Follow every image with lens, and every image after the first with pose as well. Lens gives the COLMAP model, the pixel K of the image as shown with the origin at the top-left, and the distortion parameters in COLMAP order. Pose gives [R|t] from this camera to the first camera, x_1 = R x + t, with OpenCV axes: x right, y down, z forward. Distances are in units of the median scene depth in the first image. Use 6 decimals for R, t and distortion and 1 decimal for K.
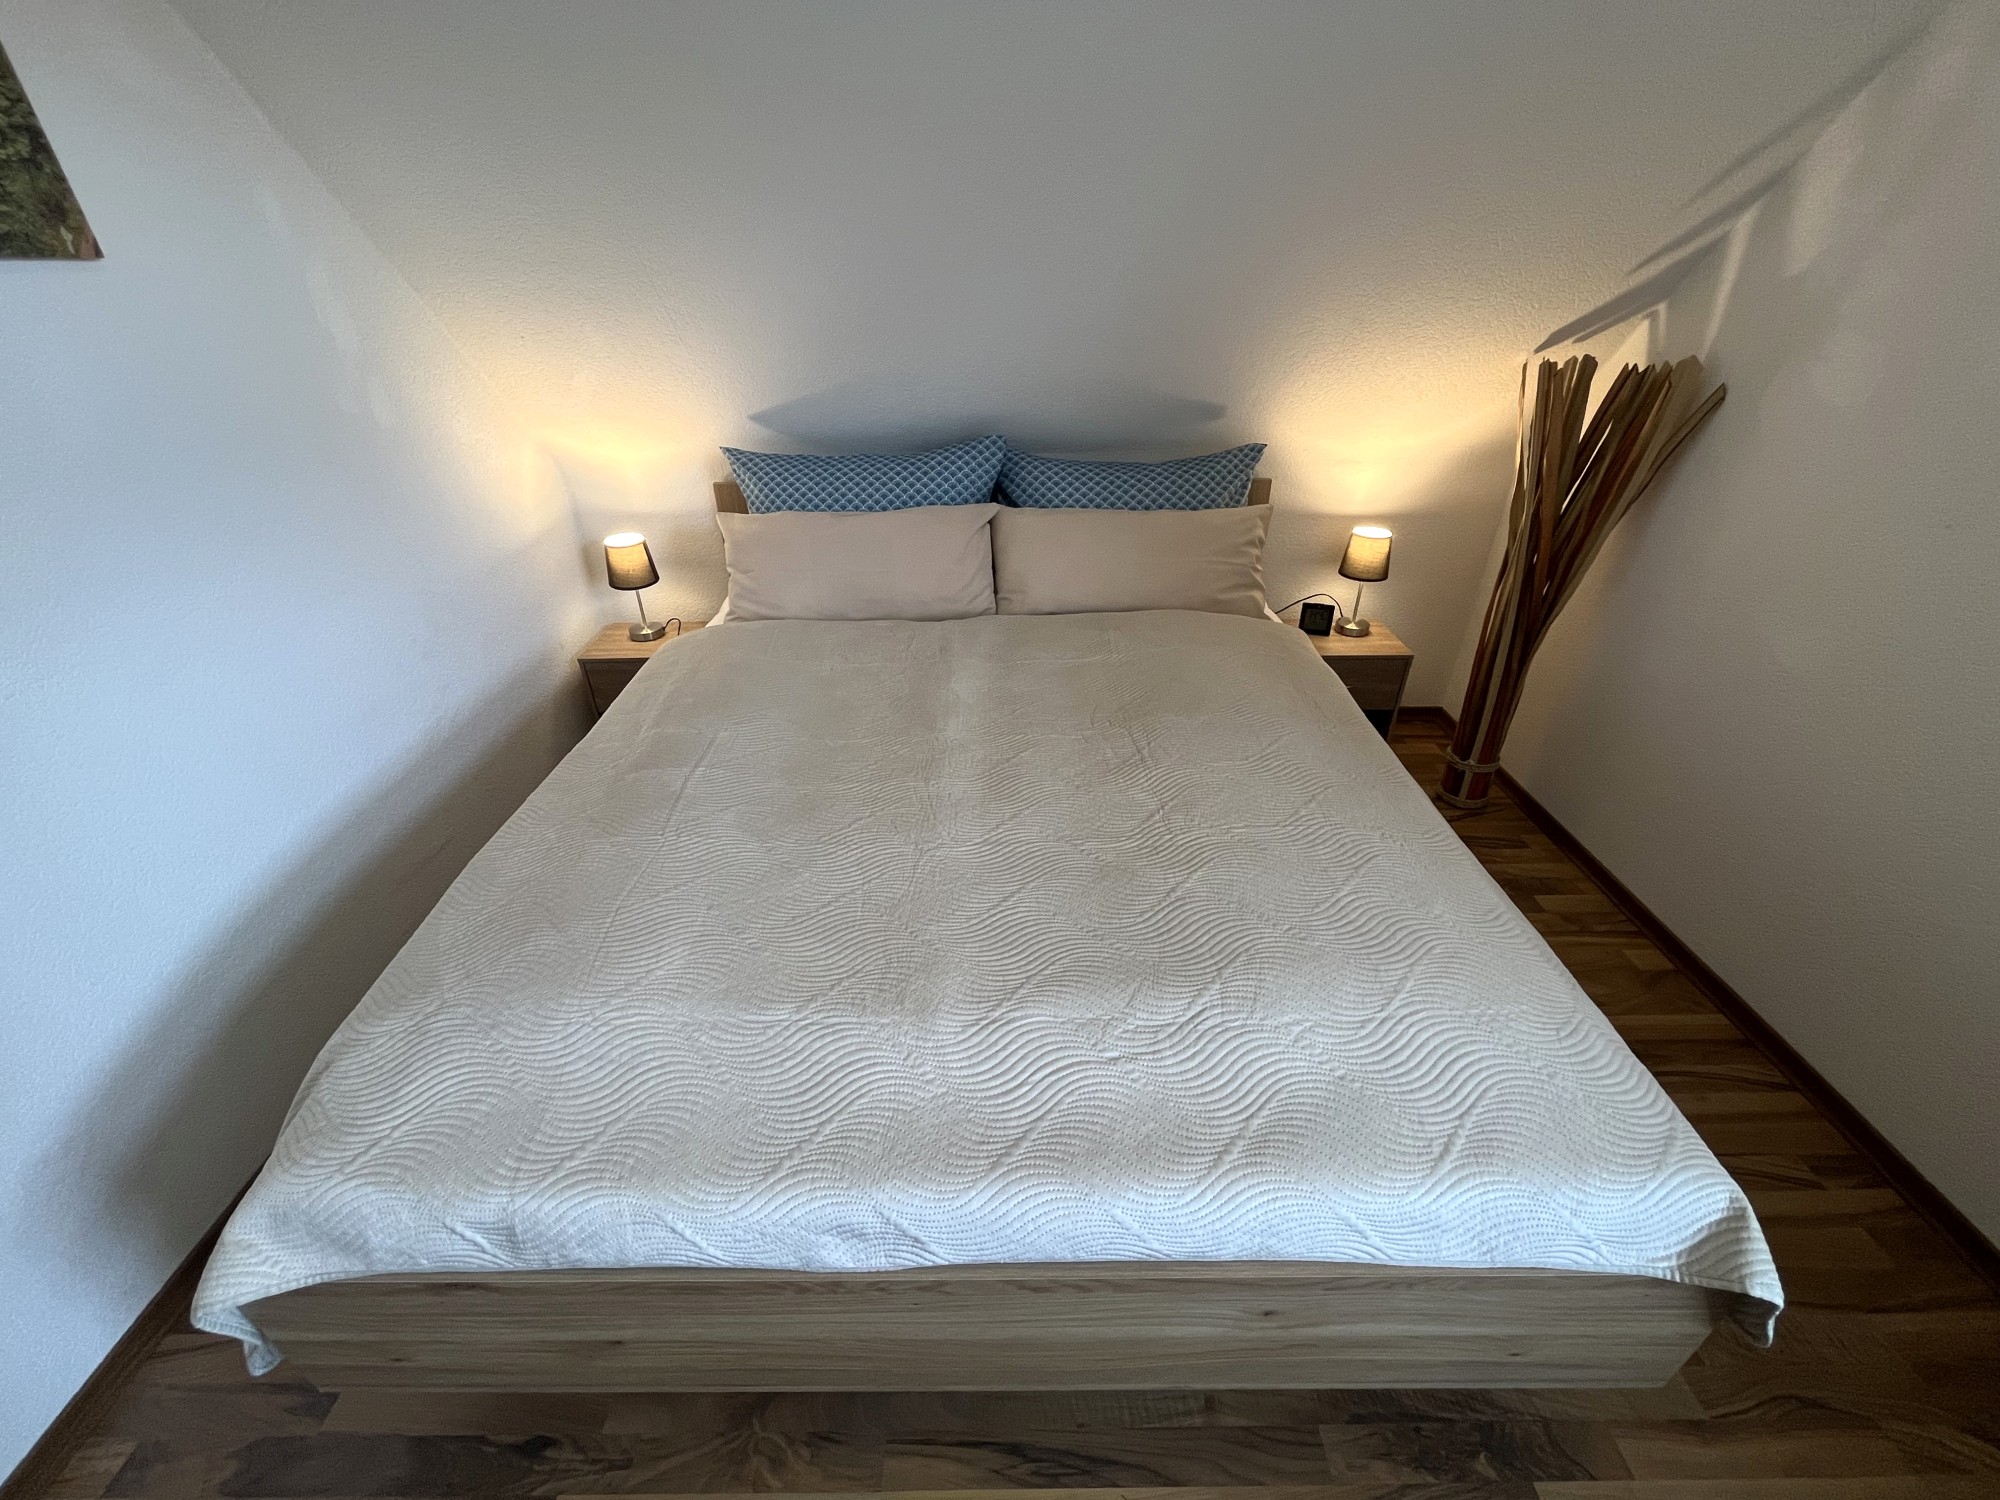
lens RADIAL K [[814.6, 0, 1003.6], [0, 814.6, 749.2], [0, 0, 1]] dist [-0.002317, -0.000187]
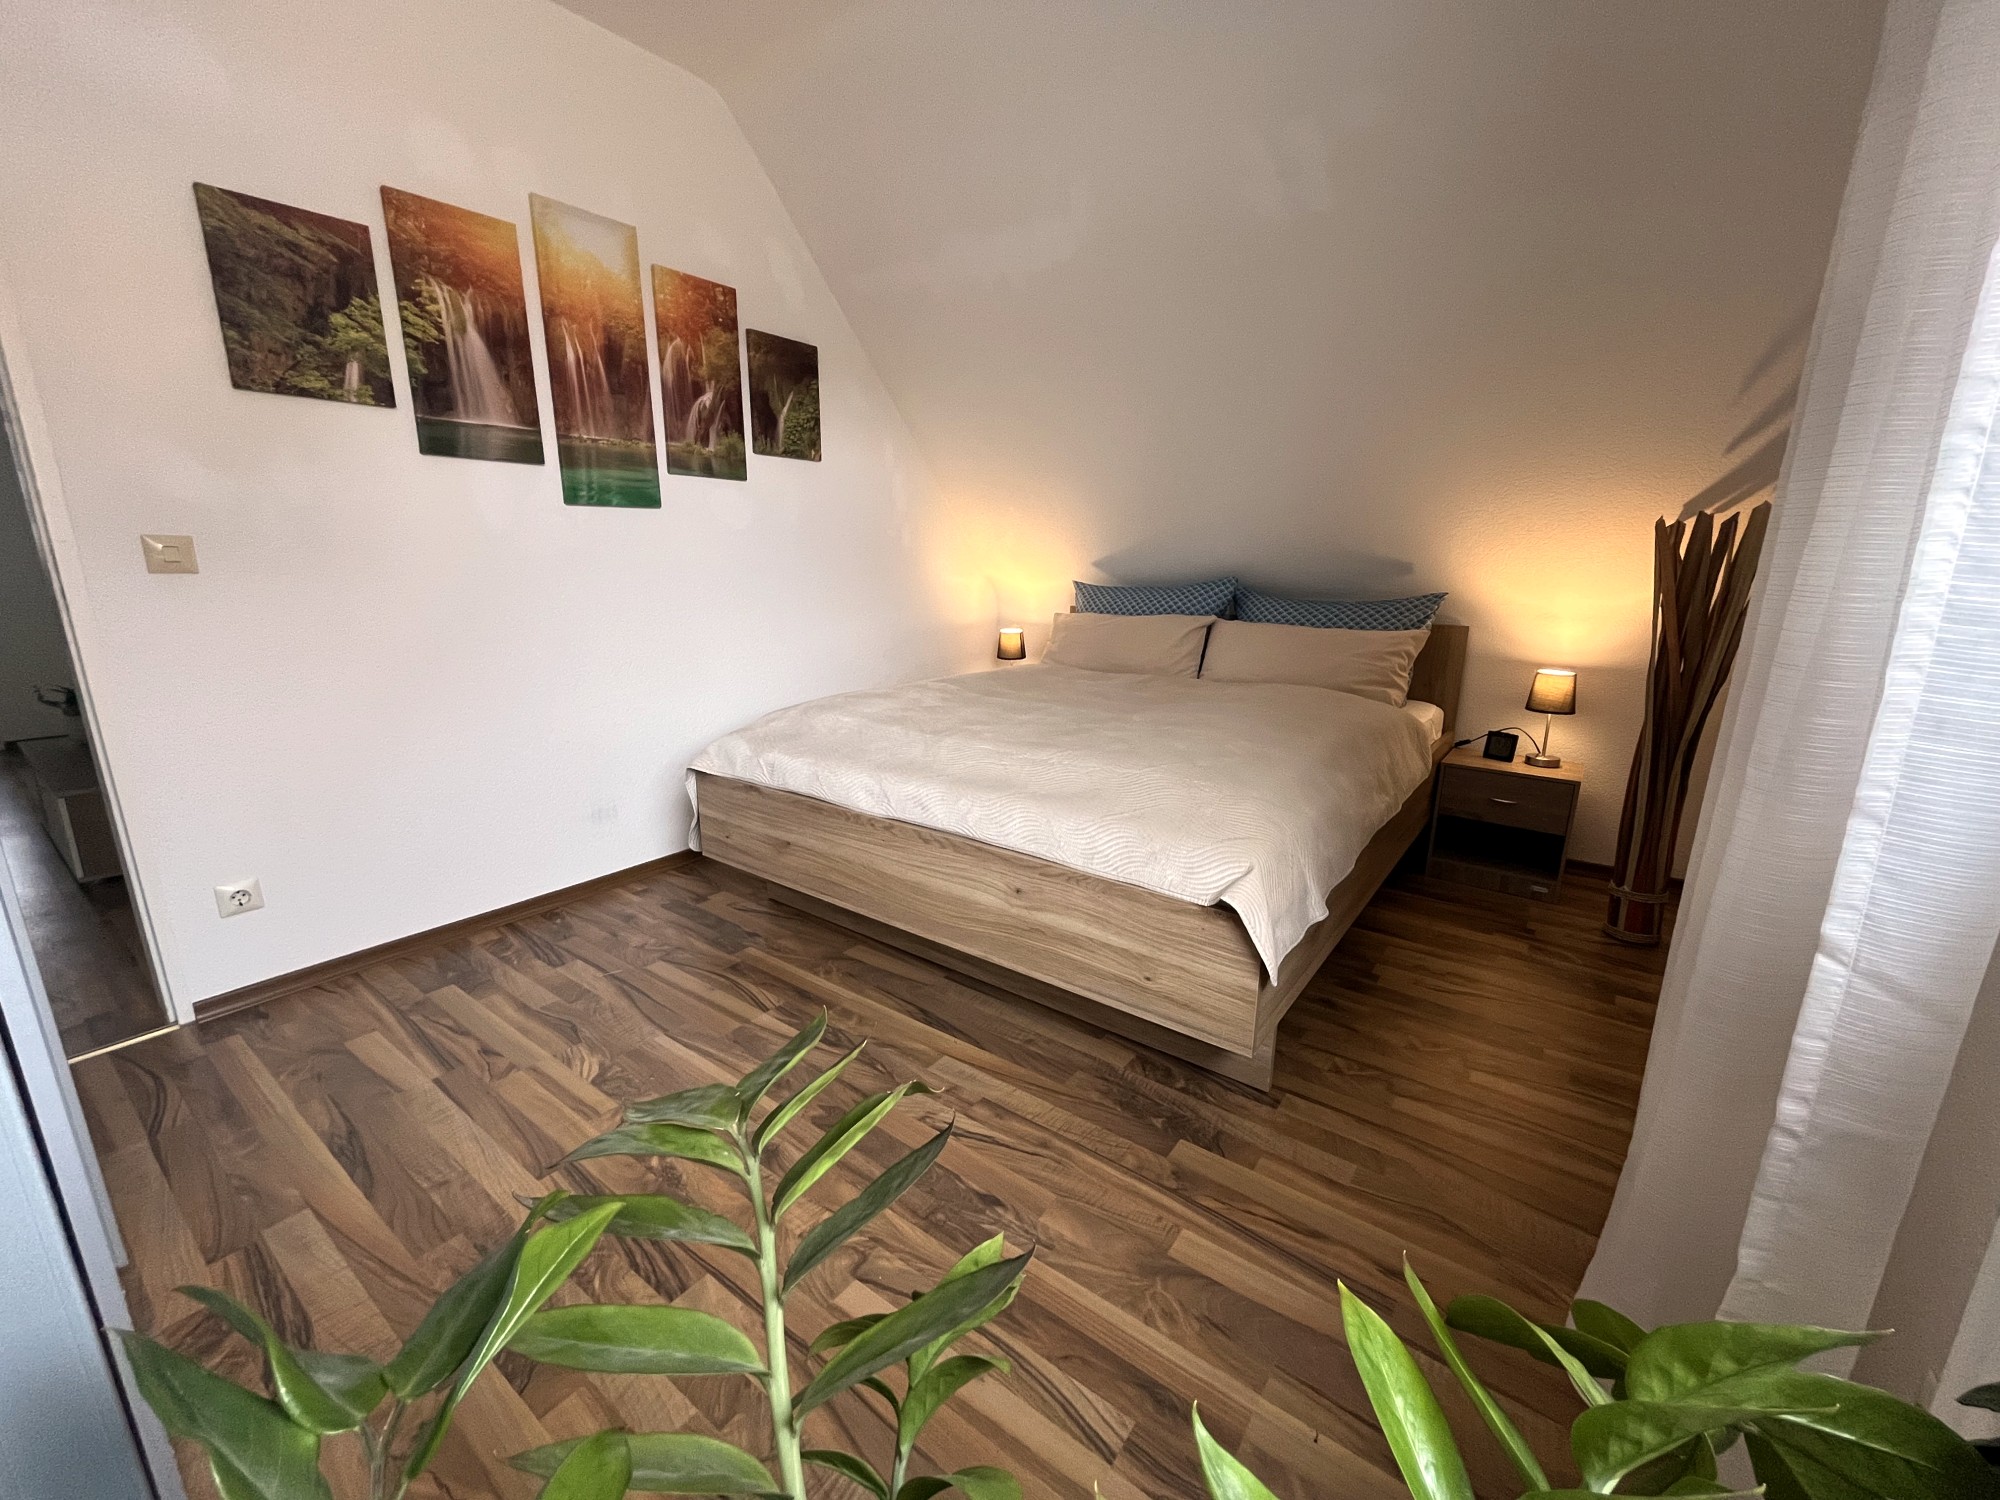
lens RADIAL K [[814.6, 0, 1003.6], [0, 814.6, 749.2], [0, 0, 1]] dist [-0.002317, -0.000187]
pose [[0.802310, 0.150401, -0.577648, 0.541097], [-0.315073, 0.928645, -0.195825, 0.310195], [0.506978, 0.339114, 0.792449, -0.252703]]
